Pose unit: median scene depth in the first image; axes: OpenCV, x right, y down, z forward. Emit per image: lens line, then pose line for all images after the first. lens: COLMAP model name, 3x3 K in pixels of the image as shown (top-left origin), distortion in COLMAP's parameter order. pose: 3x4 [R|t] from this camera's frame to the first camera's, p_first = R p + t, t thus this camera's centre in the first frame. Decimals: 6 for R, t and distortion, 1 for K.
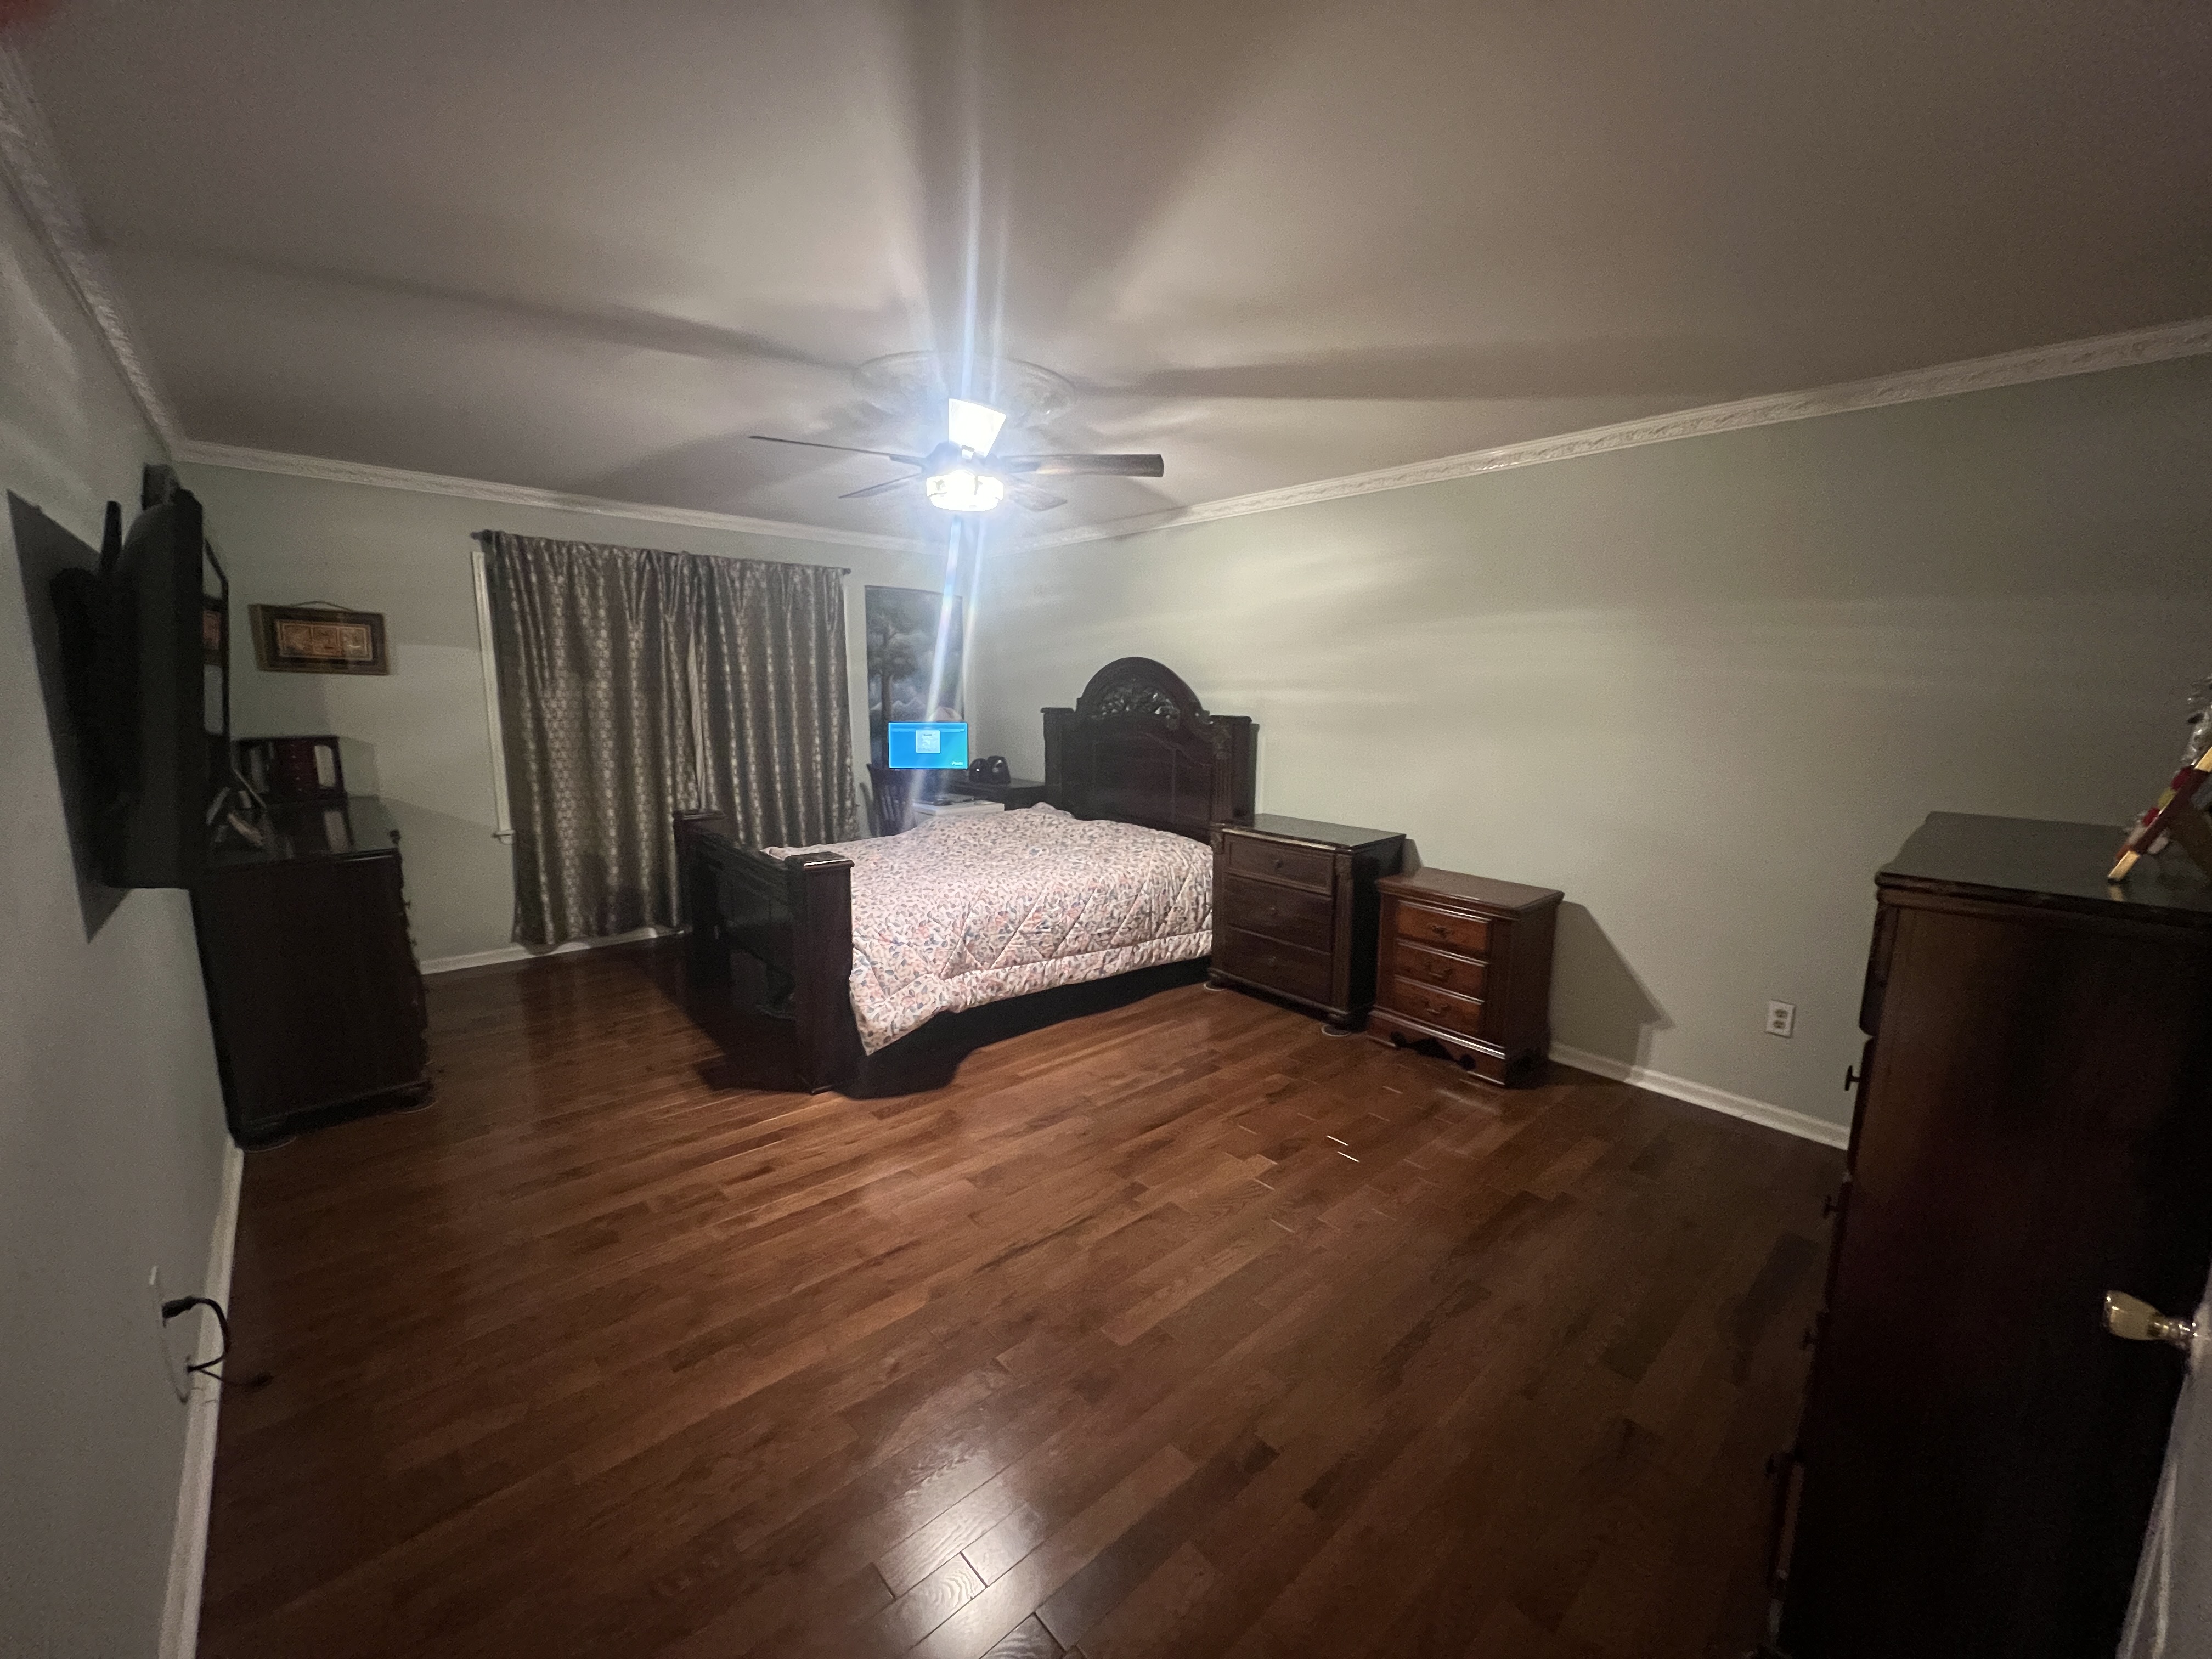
lens RADIAL K [[884.1, 0, 1098.9], [0, 884.1, 829.9], [0, 0, 1]] dist [-0.002901, 0.000070]
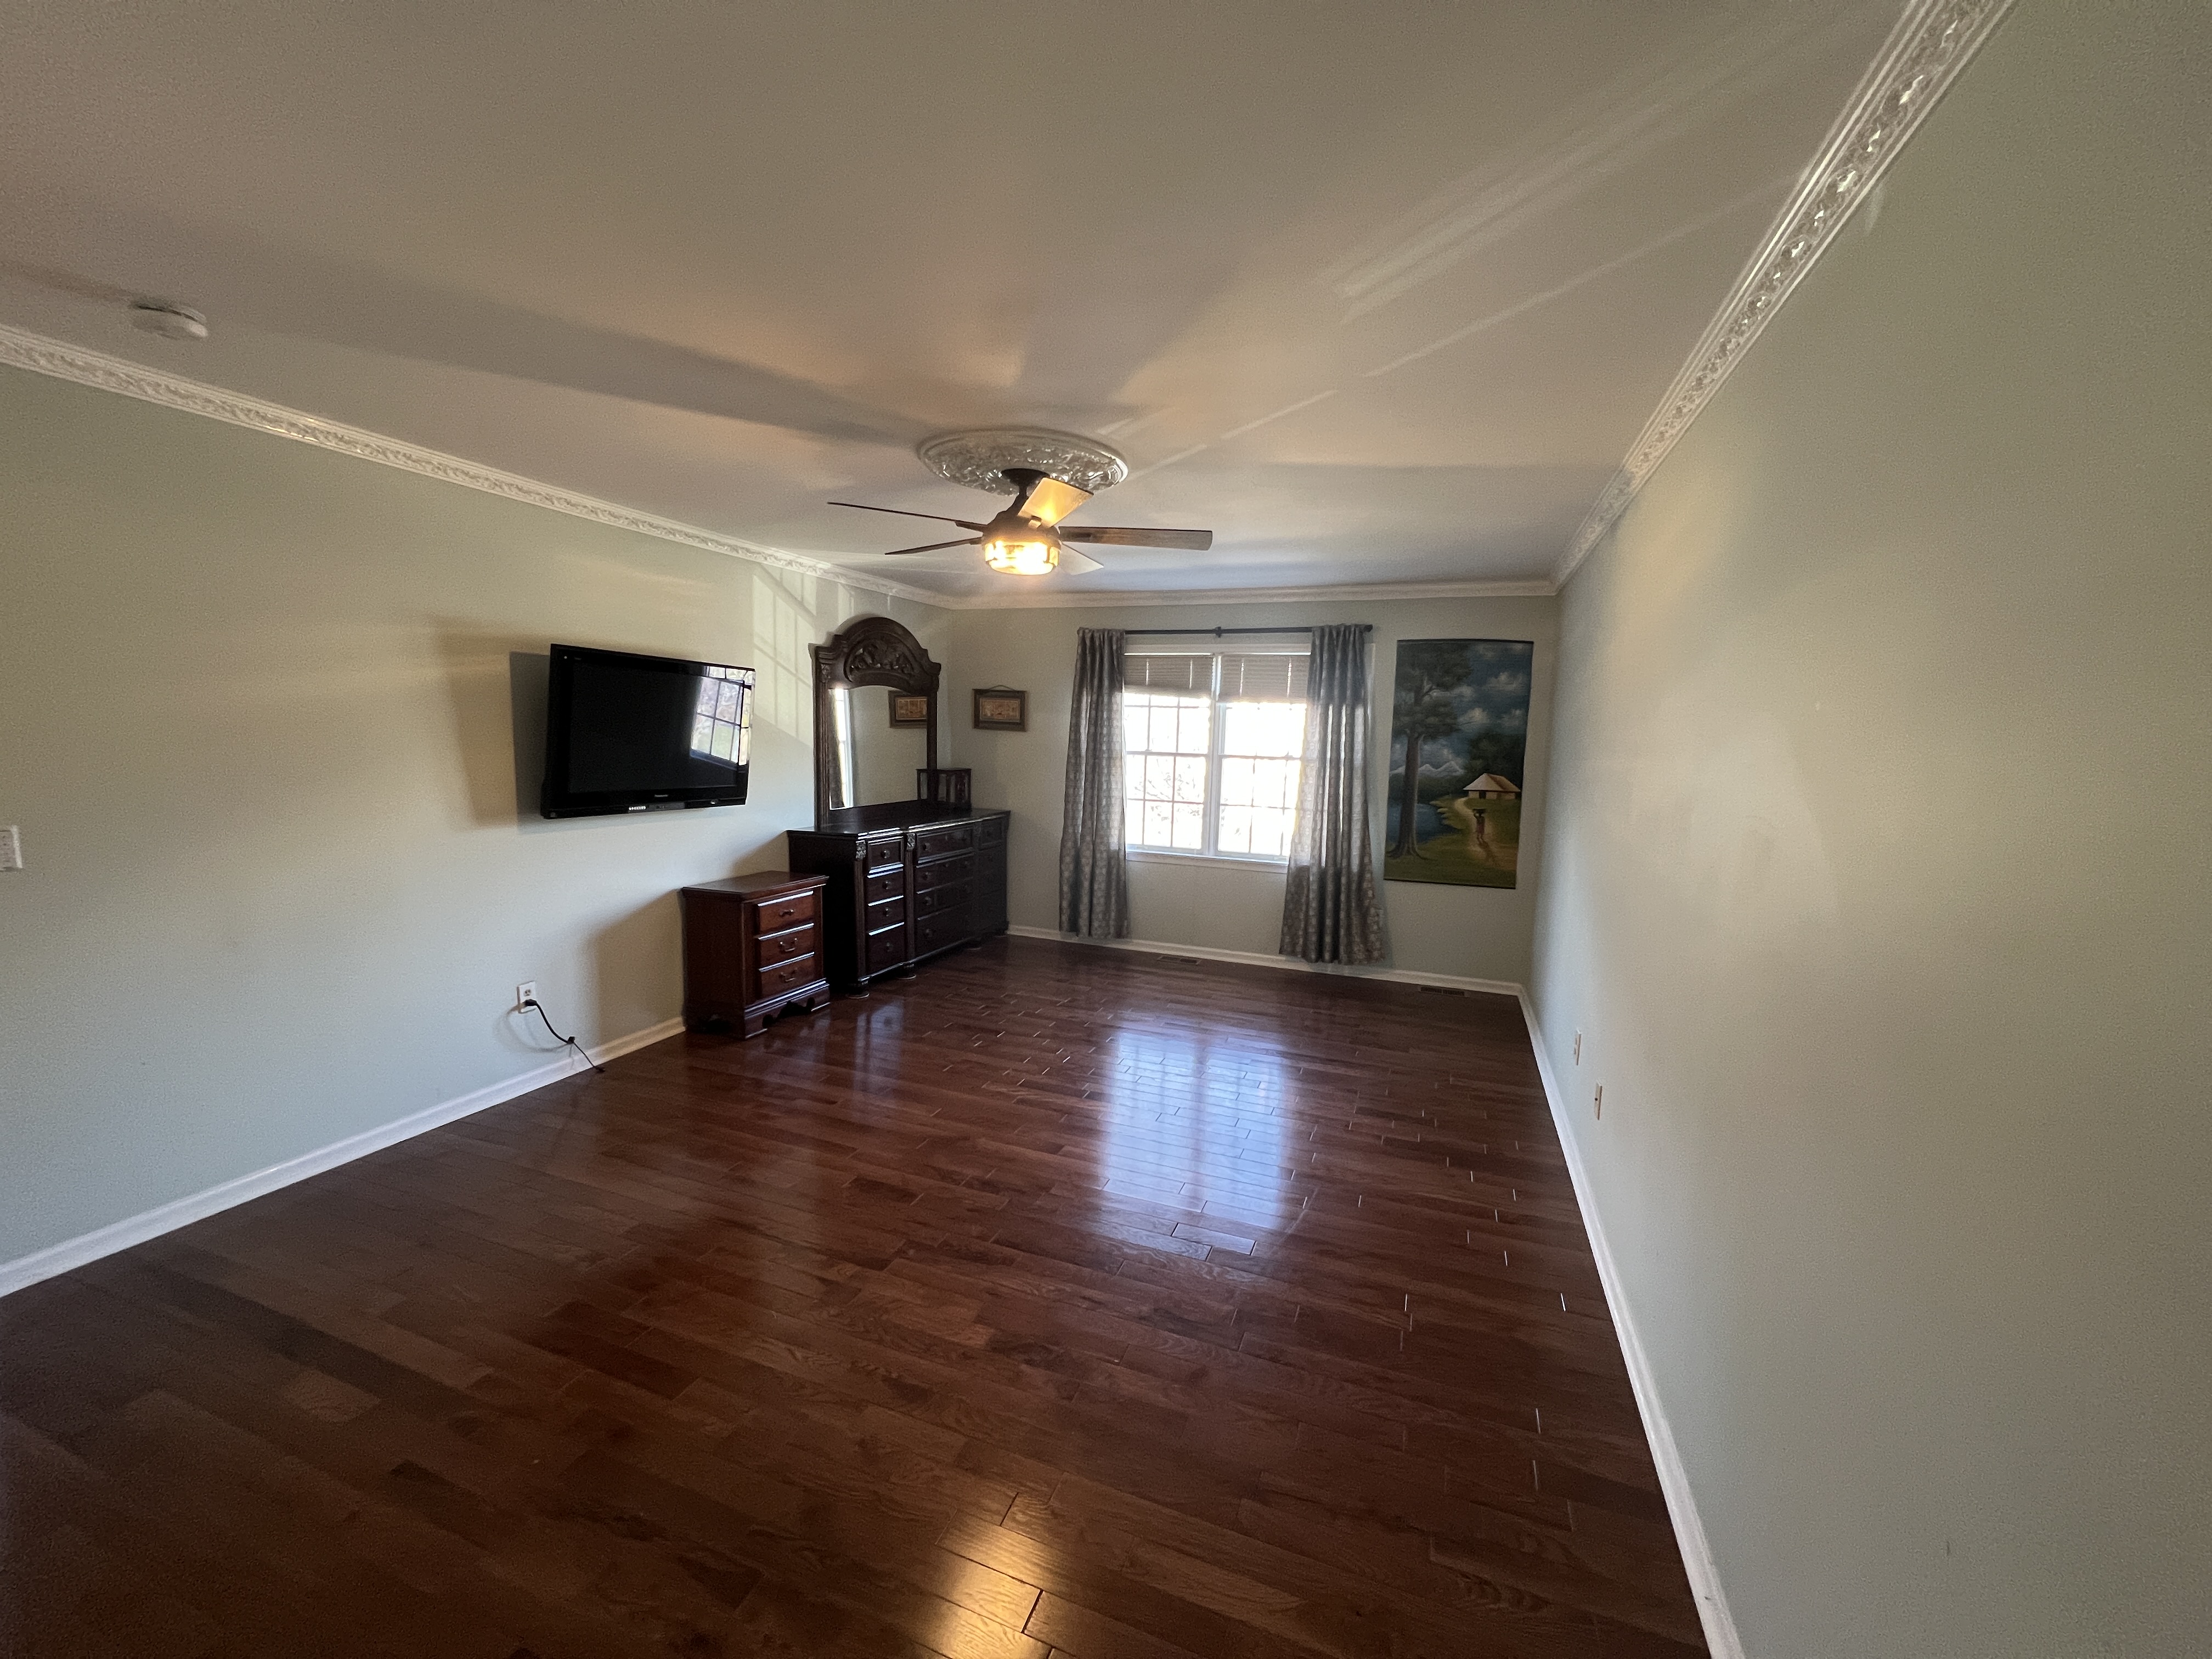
lens RADIAL K [[884.1, 0, 1098.2], [0, 884.1, 831.5], [0, 0, 1]] dist [-0.002901, 0.000070]
pose [[0.450419, 0.104386, -0.886694, 0.450855], [-0.164101, 0.985901, 0.032706, -0.059230], [0.877607, 0.130776, 0.461199, 0.333290]]
